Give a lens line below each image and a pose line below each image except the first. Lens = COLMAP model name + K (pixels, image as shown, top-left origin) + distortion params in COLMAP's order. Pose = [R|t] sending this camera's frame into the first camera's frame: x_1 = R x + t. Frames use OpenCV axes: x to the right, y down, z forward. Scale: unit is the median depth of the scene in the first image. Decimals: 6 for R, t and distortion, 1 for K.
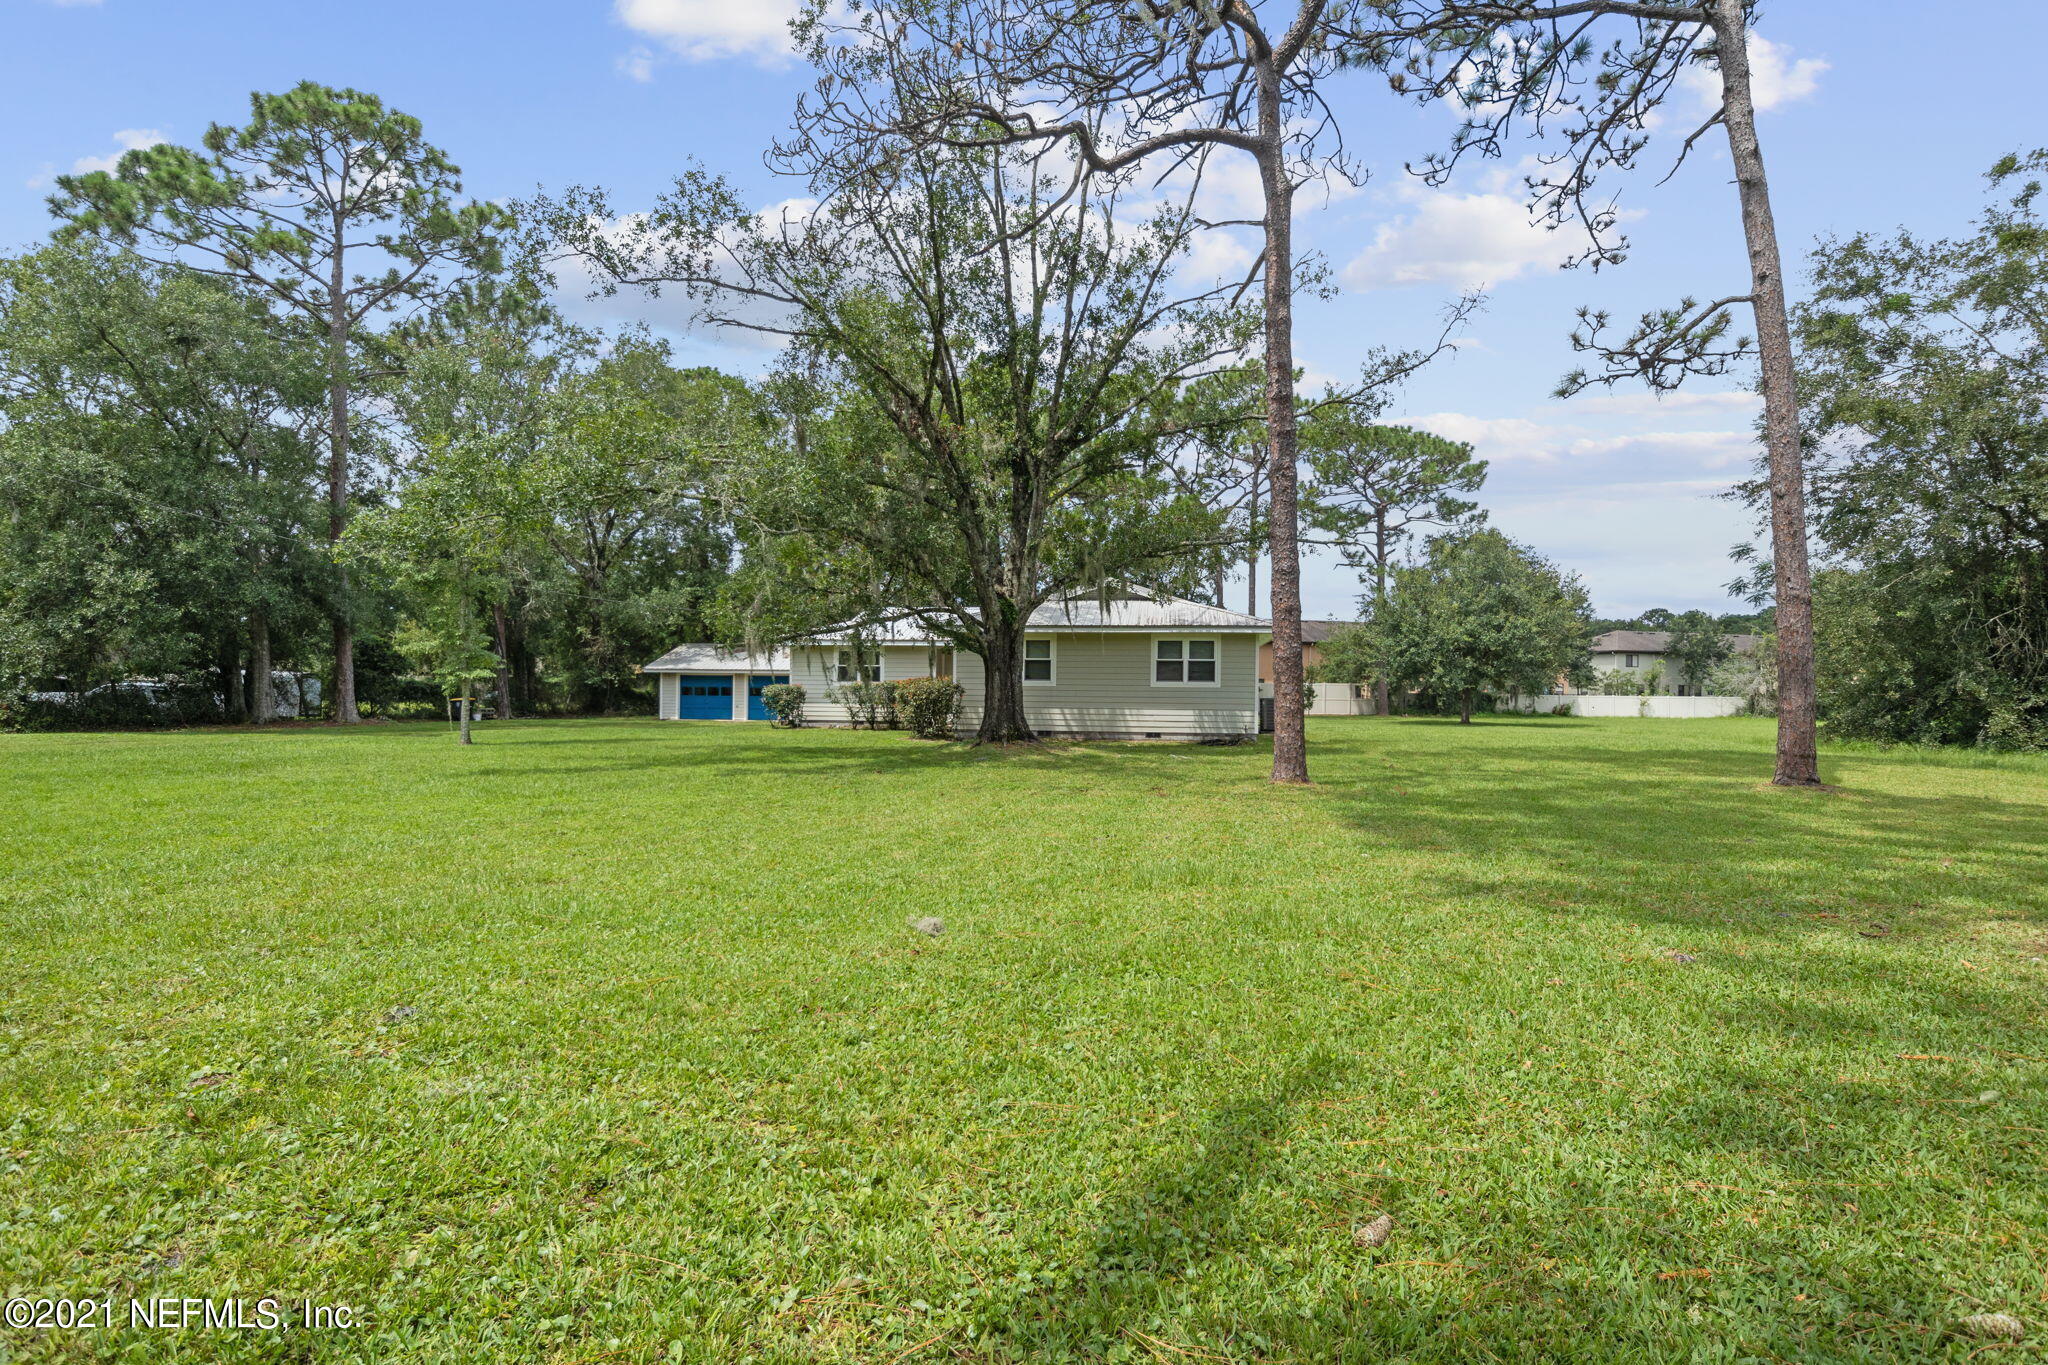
lens RADIAL K [[1039.5, 0, 1018.5], [0, 1039.5, 651.5], [0, 0, 1]] dist [-0.001937, -0.000098]
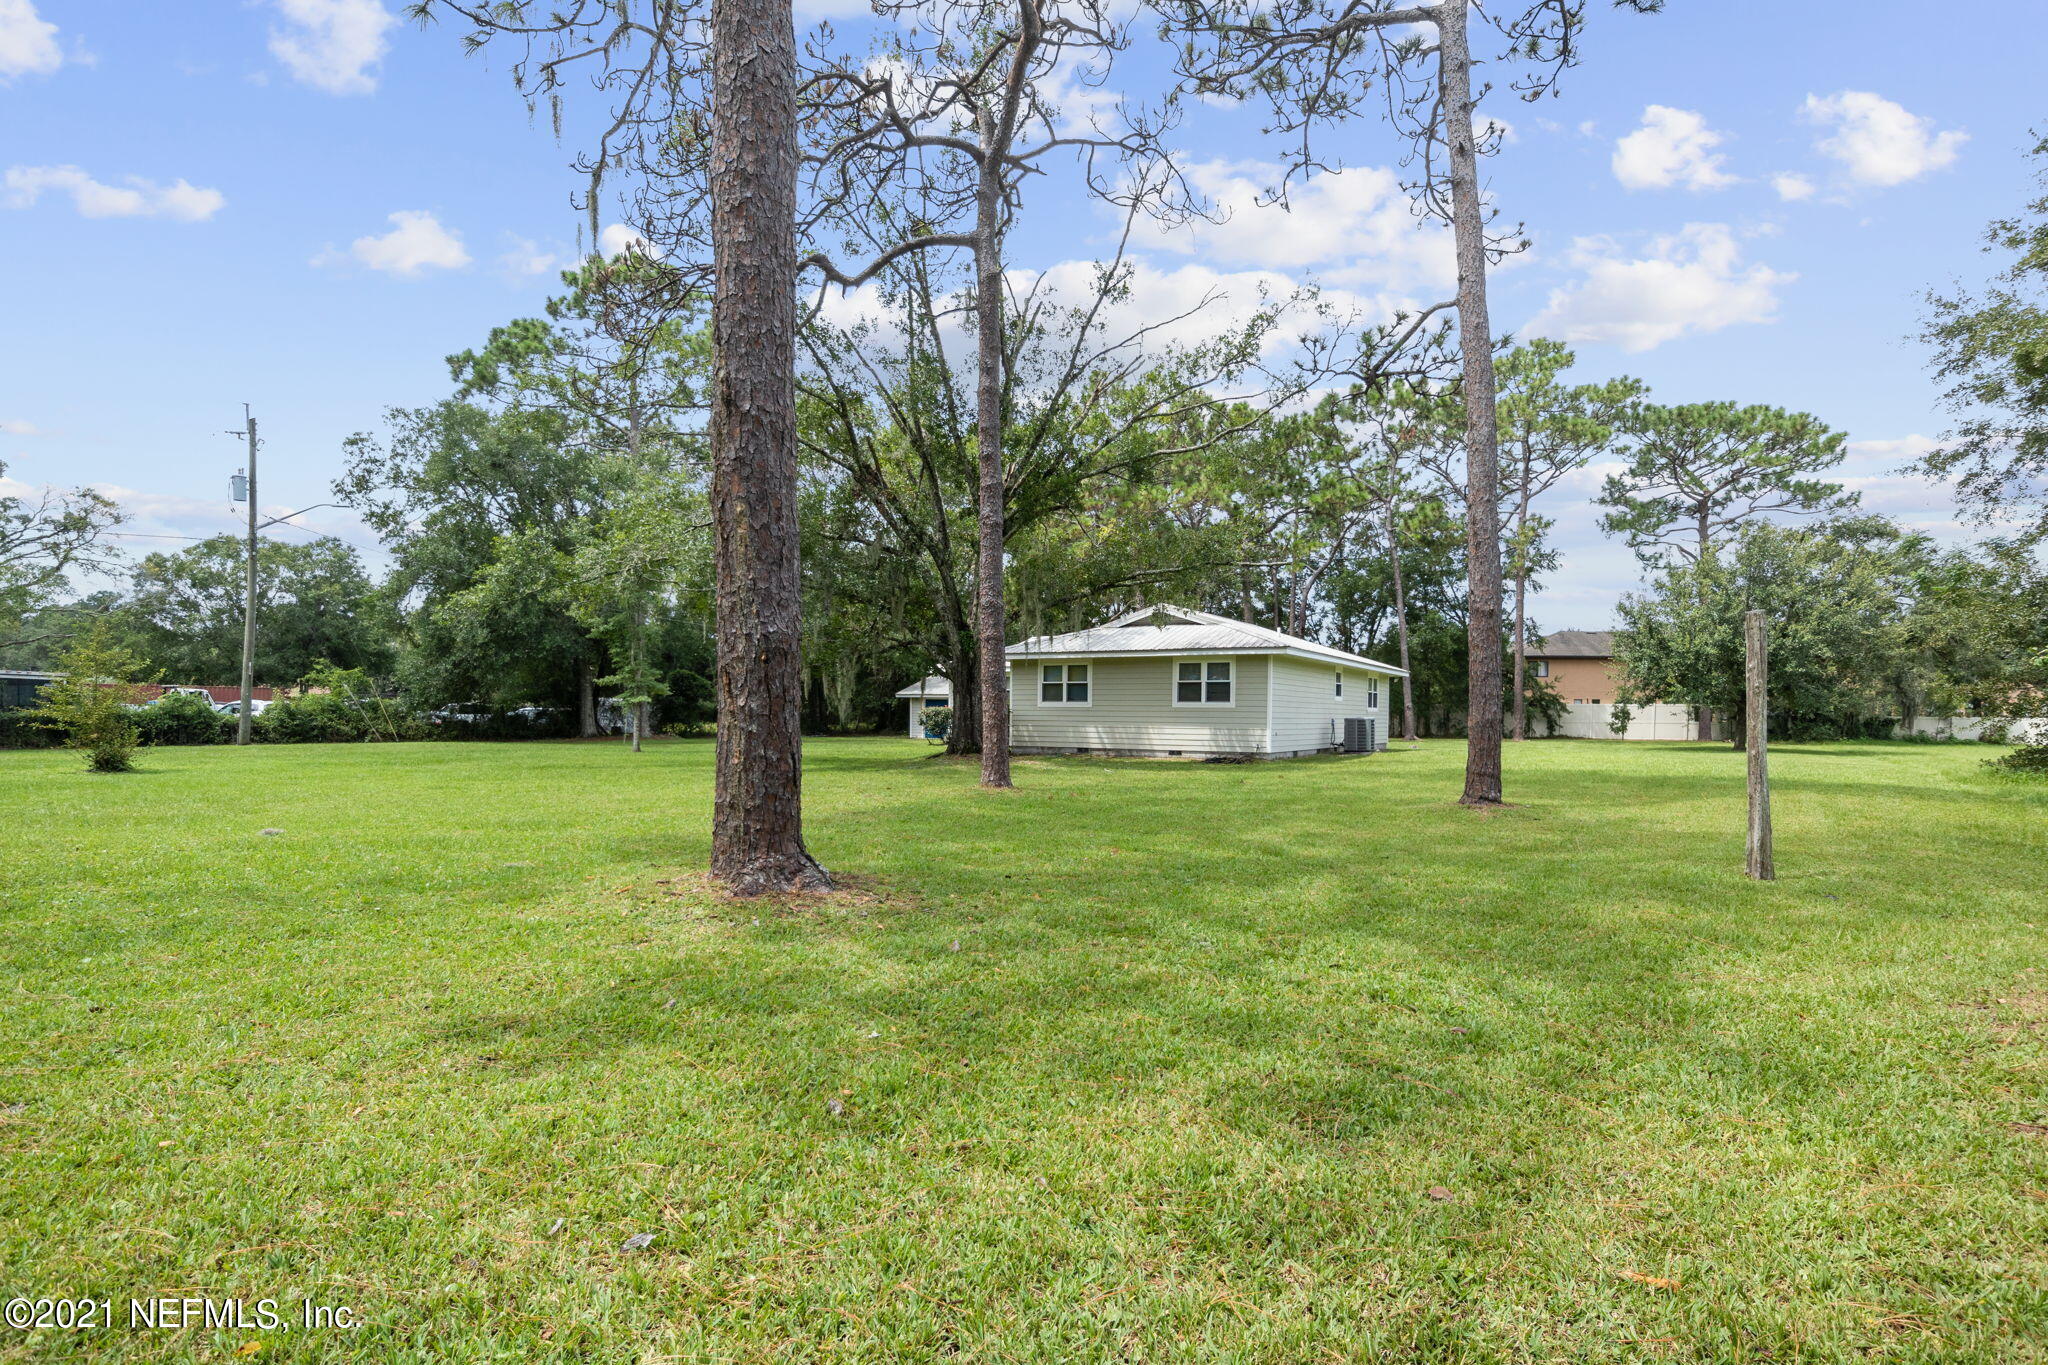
lens RADIAL K [[1040.1, 0, 1018.3], [0, 1040.1, 701.0], [0, 0, 1]] dist [0.001173, 0.000177]
pose [[0.920219, -0.006428, -0.391350, 0.397253], [0.015843, 0.999657, 0.020834, 0.003201], [0.391082, -0.025372, 0.920006, -0.037312]]
